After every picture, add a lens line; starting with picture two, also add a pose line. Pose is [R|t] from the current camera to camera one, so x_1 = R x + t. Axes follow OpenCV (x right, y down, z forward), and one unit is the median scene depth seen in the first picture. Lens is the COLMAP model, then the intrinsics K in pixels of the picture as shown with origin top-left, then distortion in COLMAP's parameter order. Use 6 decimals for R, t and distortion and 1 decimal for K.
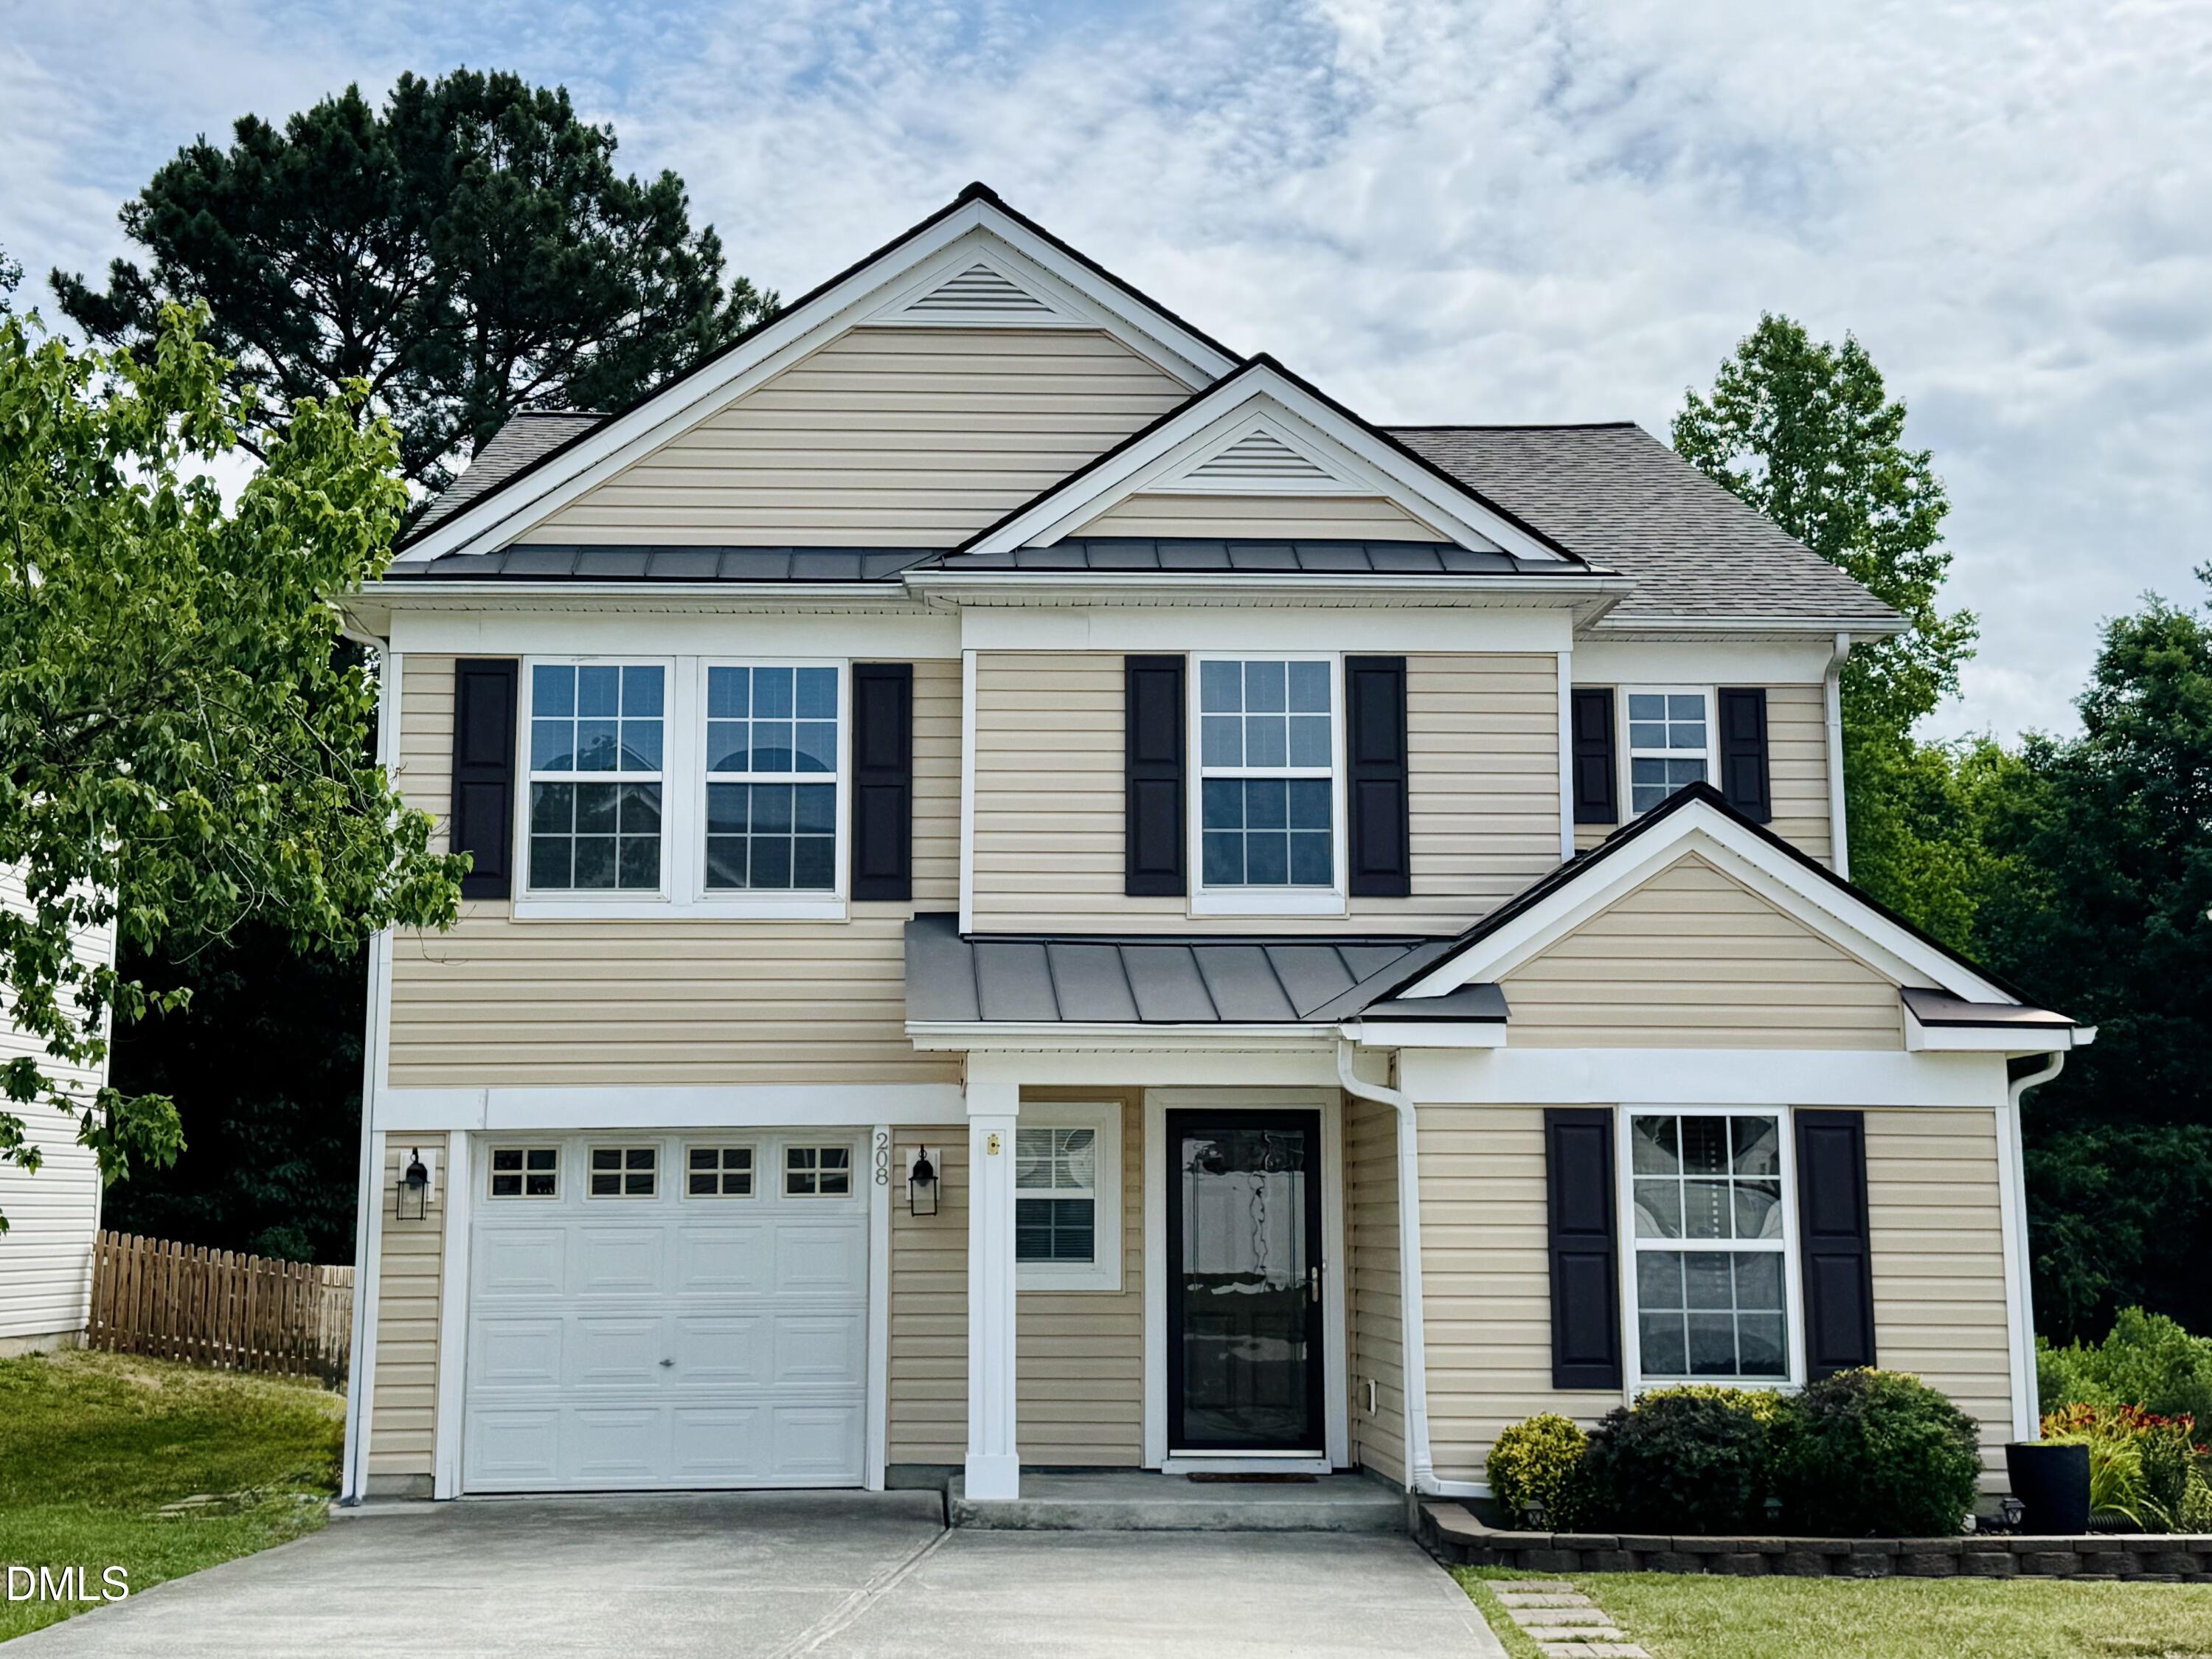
lens RADIAL K [[2623.0, 0, 1094.4], [0, 2623.0, 817.4], [0, 0, 1]] dist [0.211899, -0.459210]
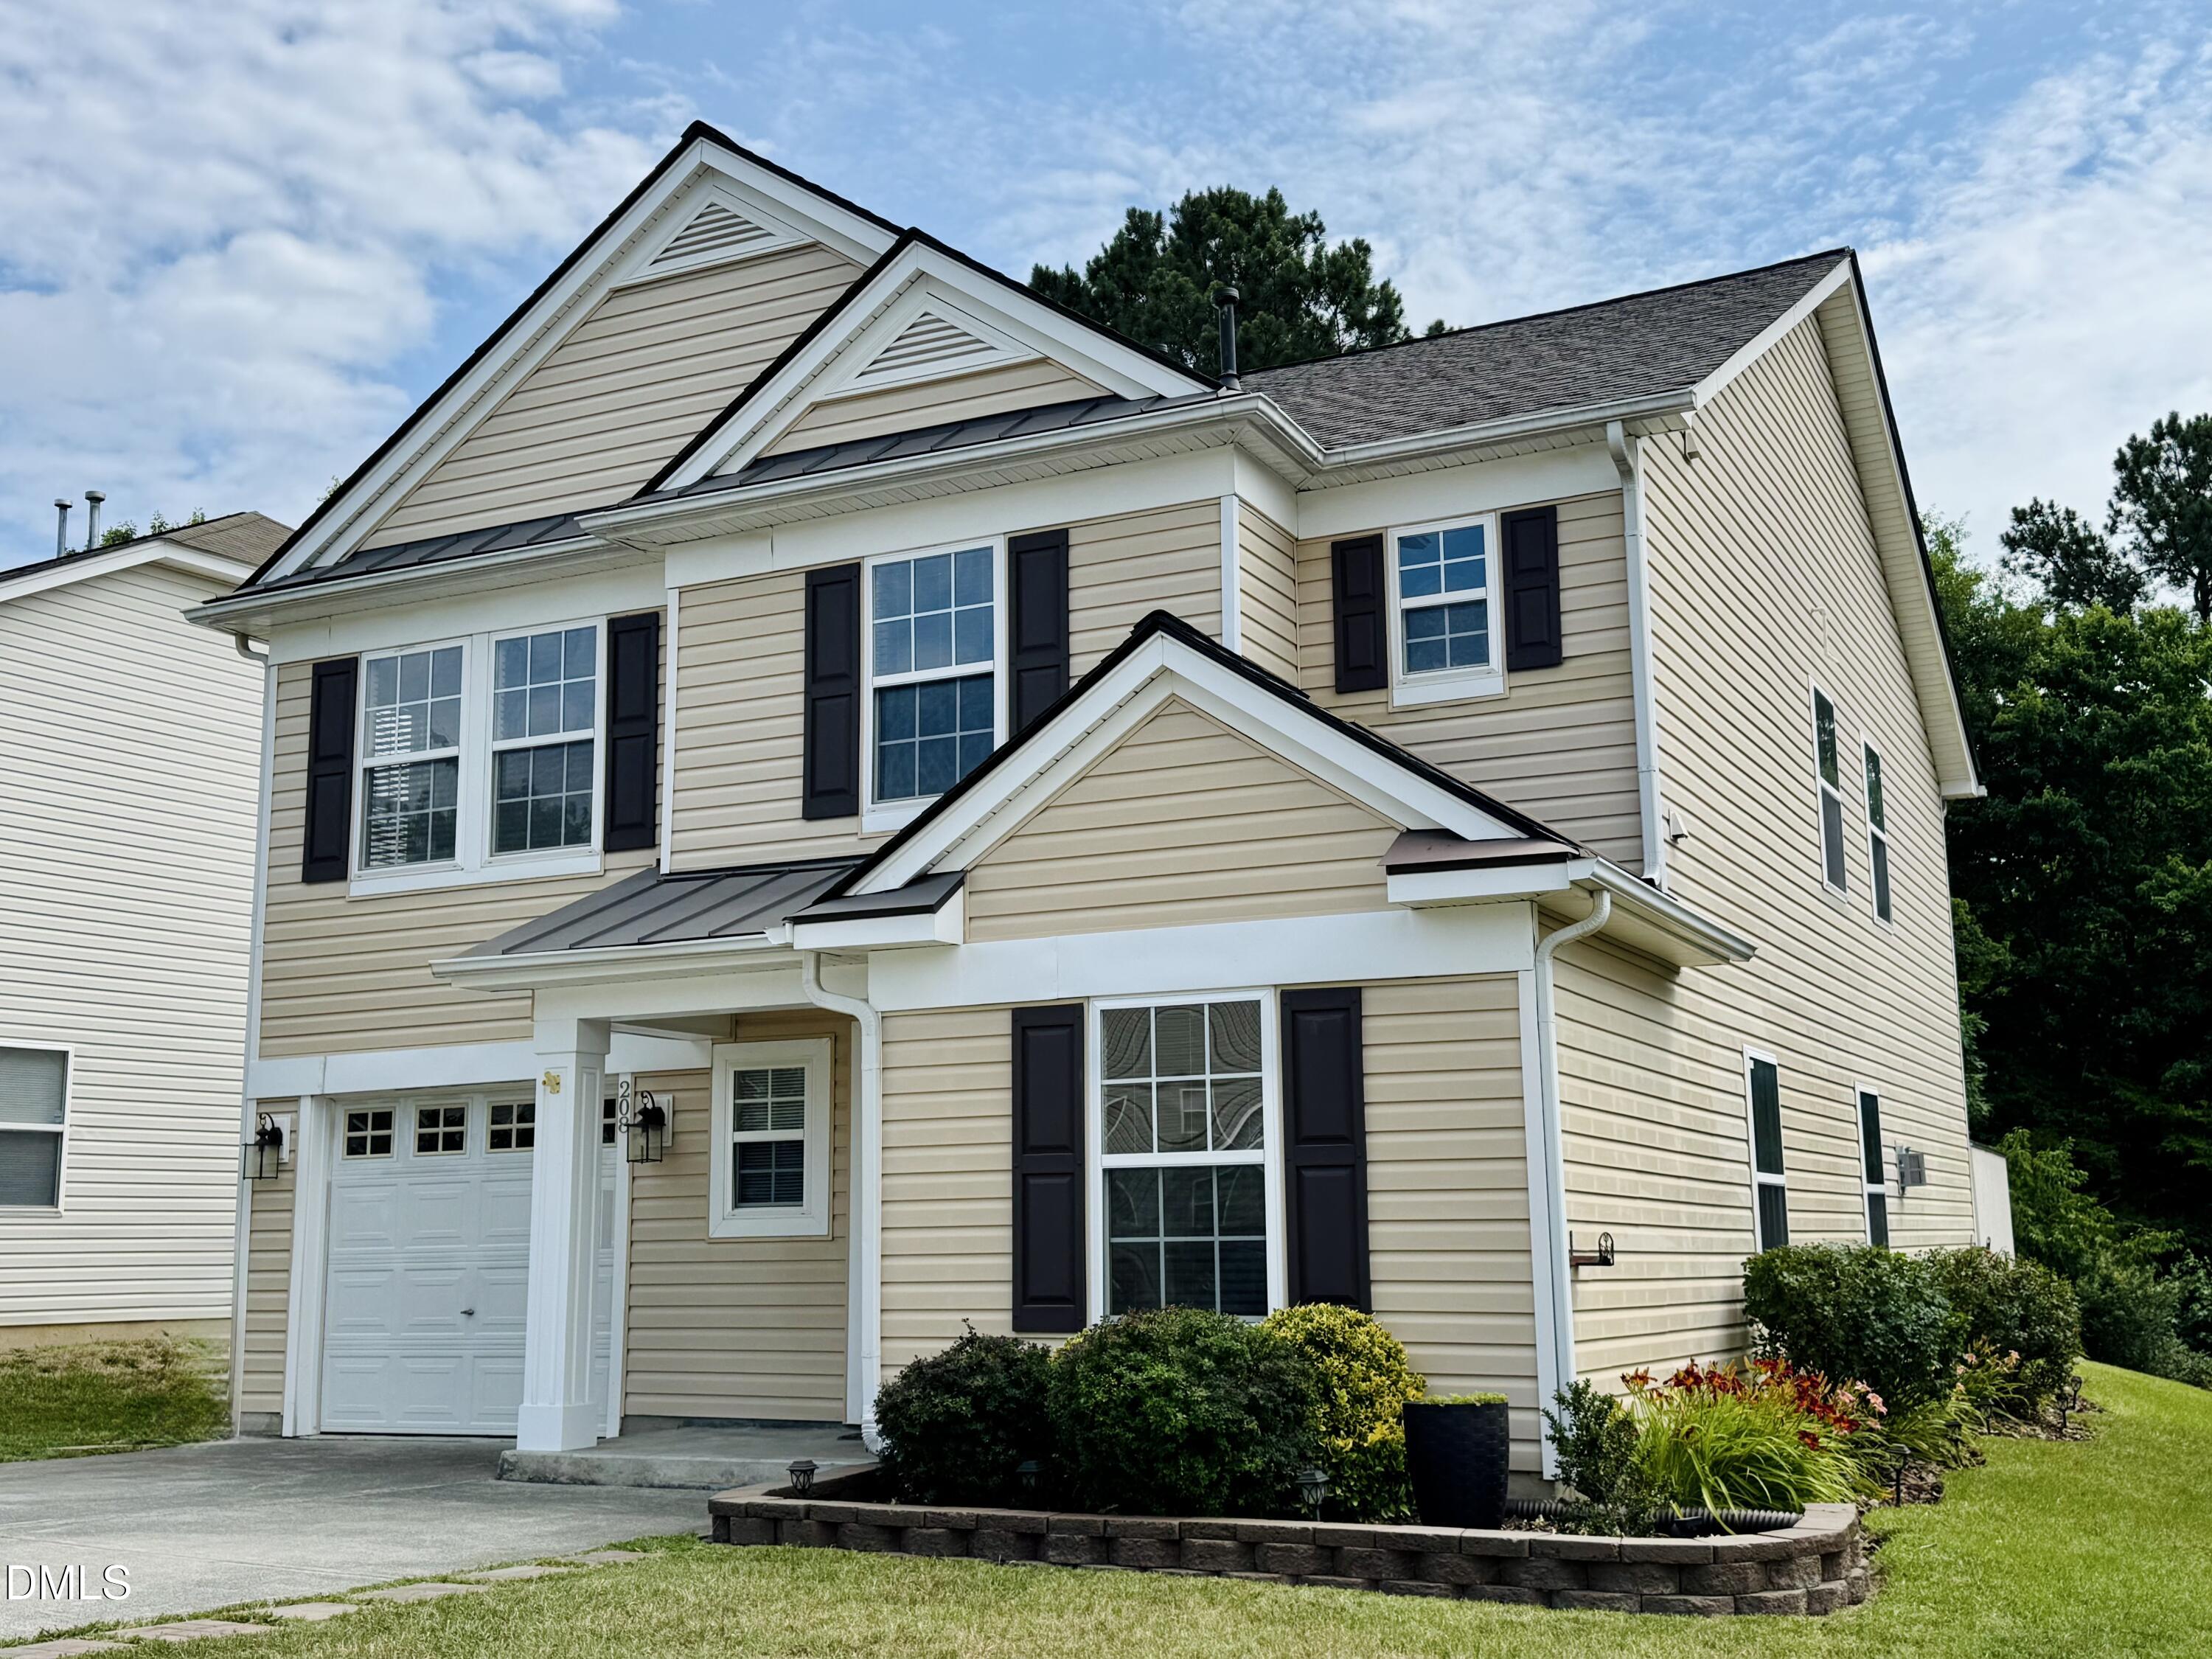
lens RADIAL K [[2293.3, 0, 1106.0], [0, 2293.3, 829.5], [0, 0, 1]] dist [0.221923, -0.438294]
pose [[0.876825, -0.094454, -0.471440, 0.509144], [0.085745, 0.995515, -0.039978, 0.076862], [0.473101, -0.005370, 0.880992, 0.319743]]
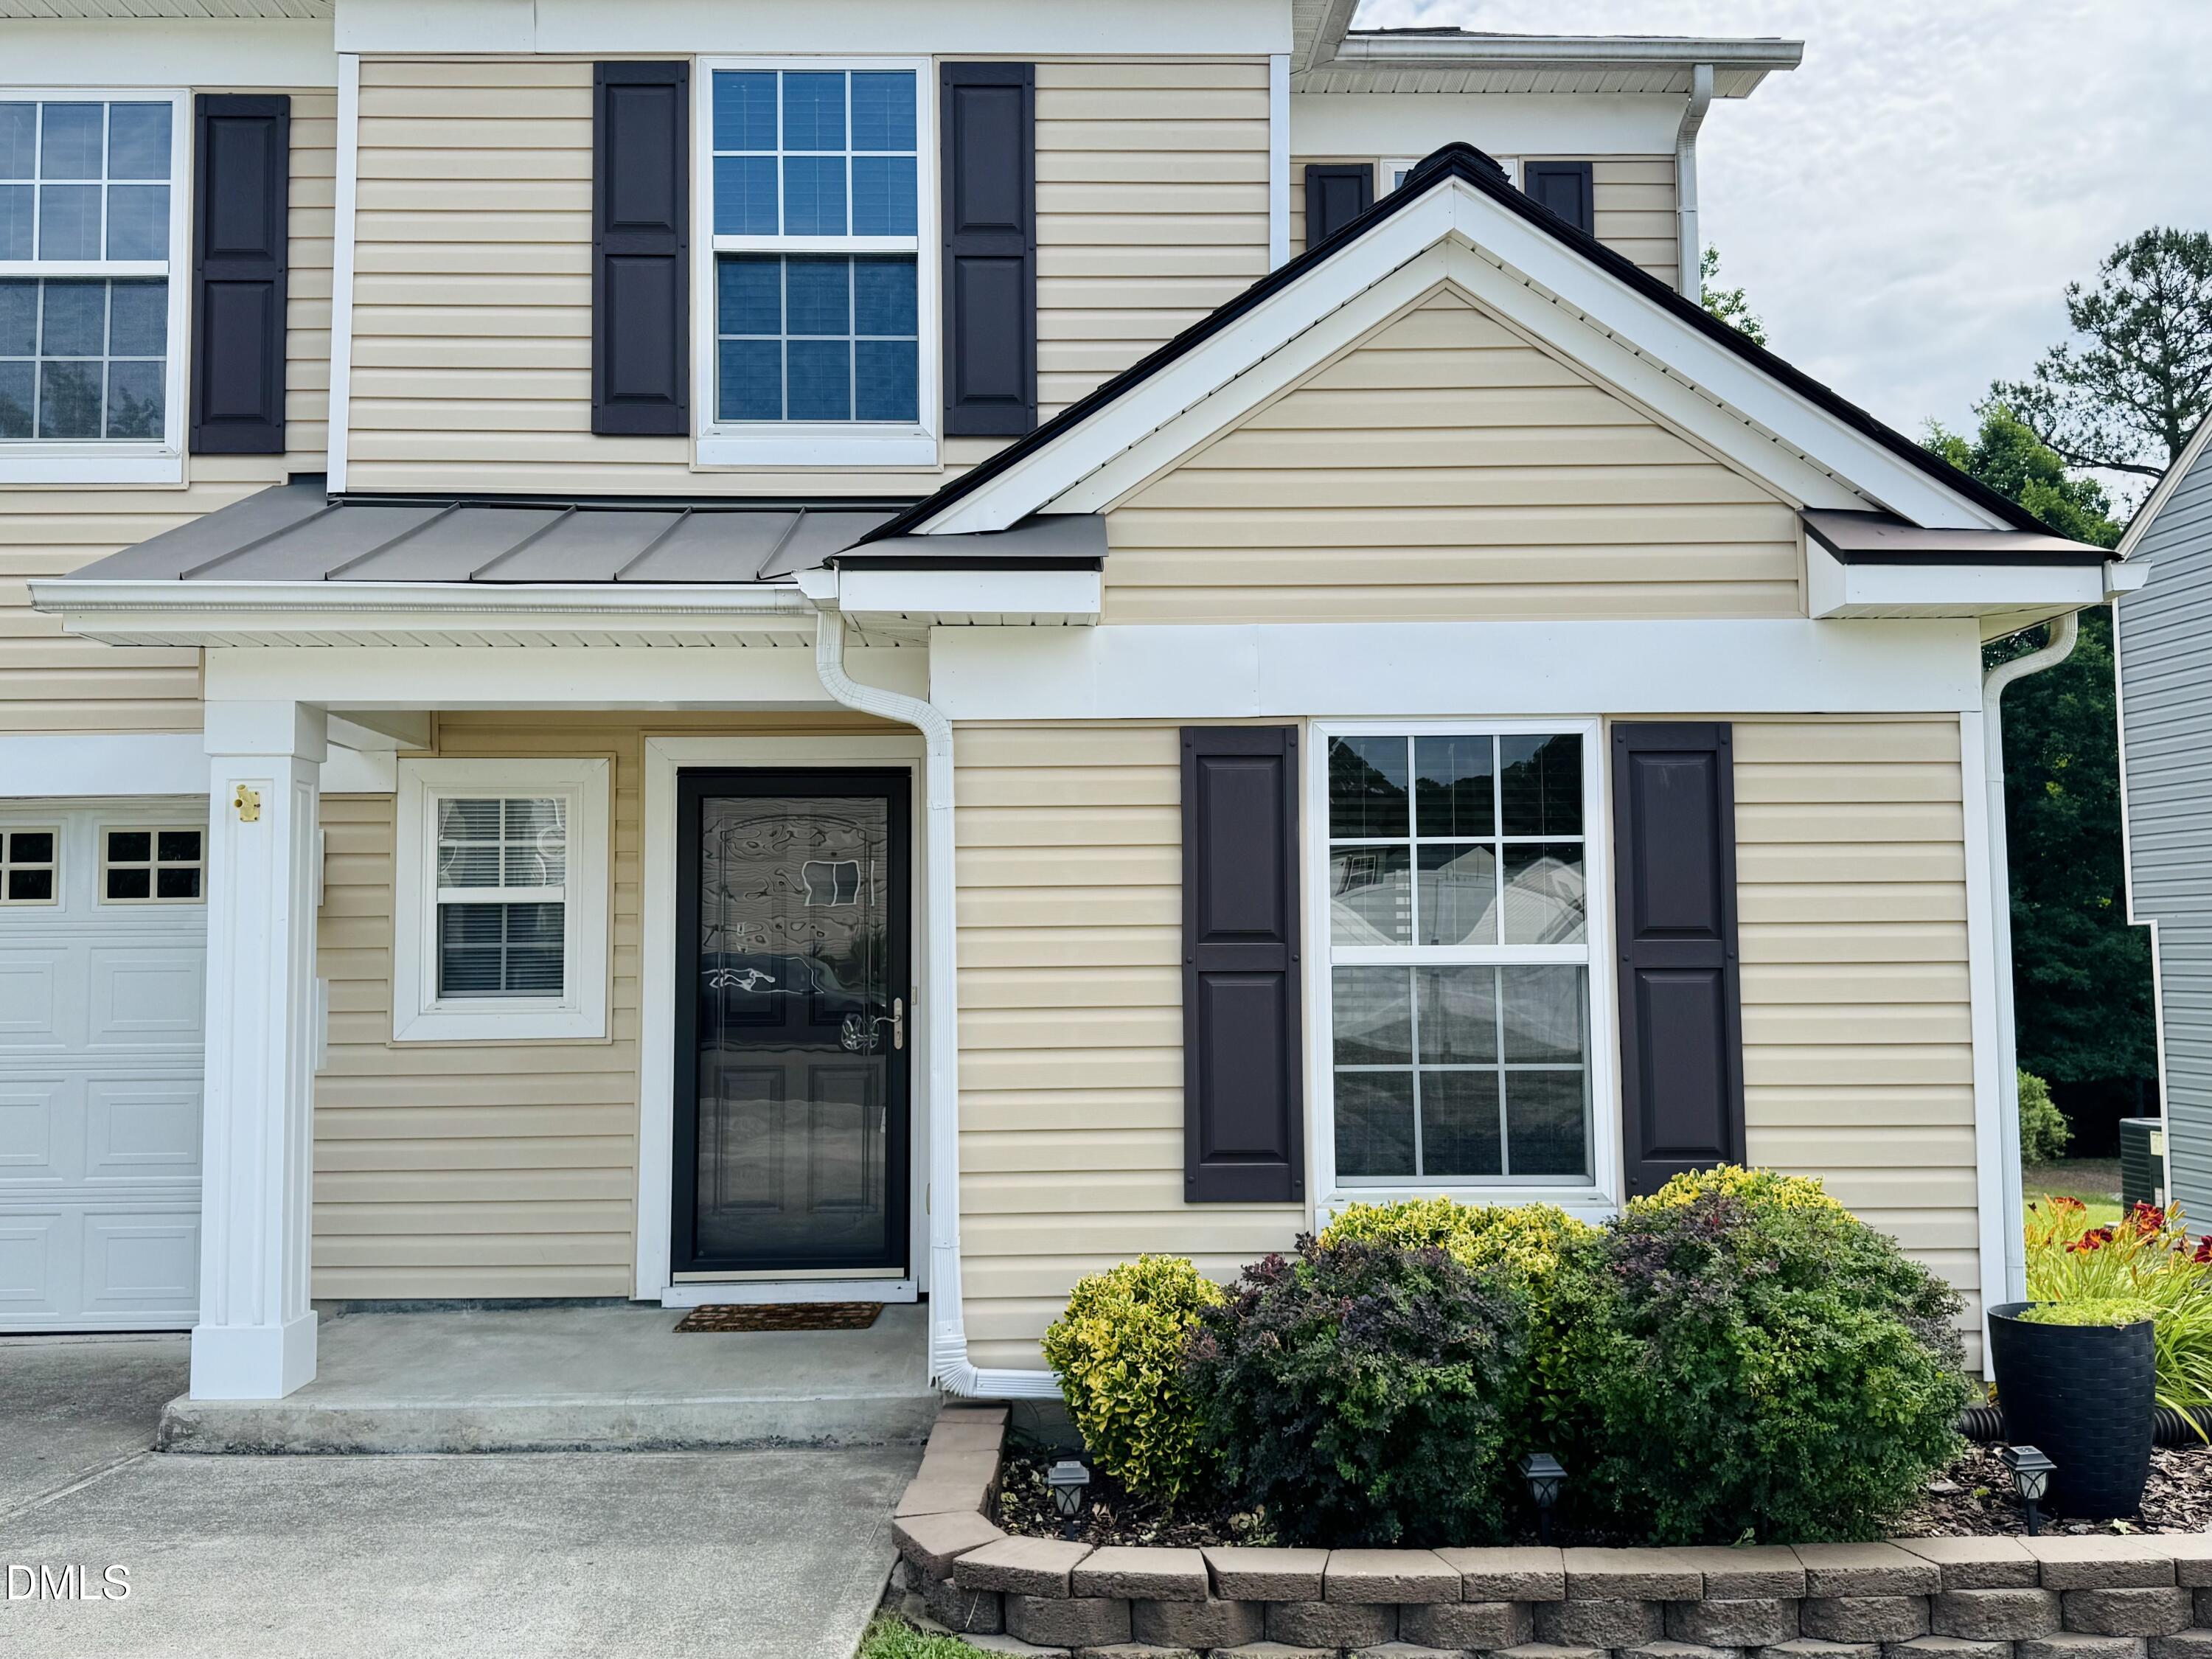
lens RADIAL K [[1879.2, 0, 1112.7], [0, 1879.2, 814.4], [0, 0, 1]] dist [0.152527, -0.264363]
pose [[0.999840, -0.009877, -0.014916, 0.147205], [0.011037, 0.996749, 0.079813, 0.087540], [0.014079, -0.079965, 0.996698, 0.536288]]
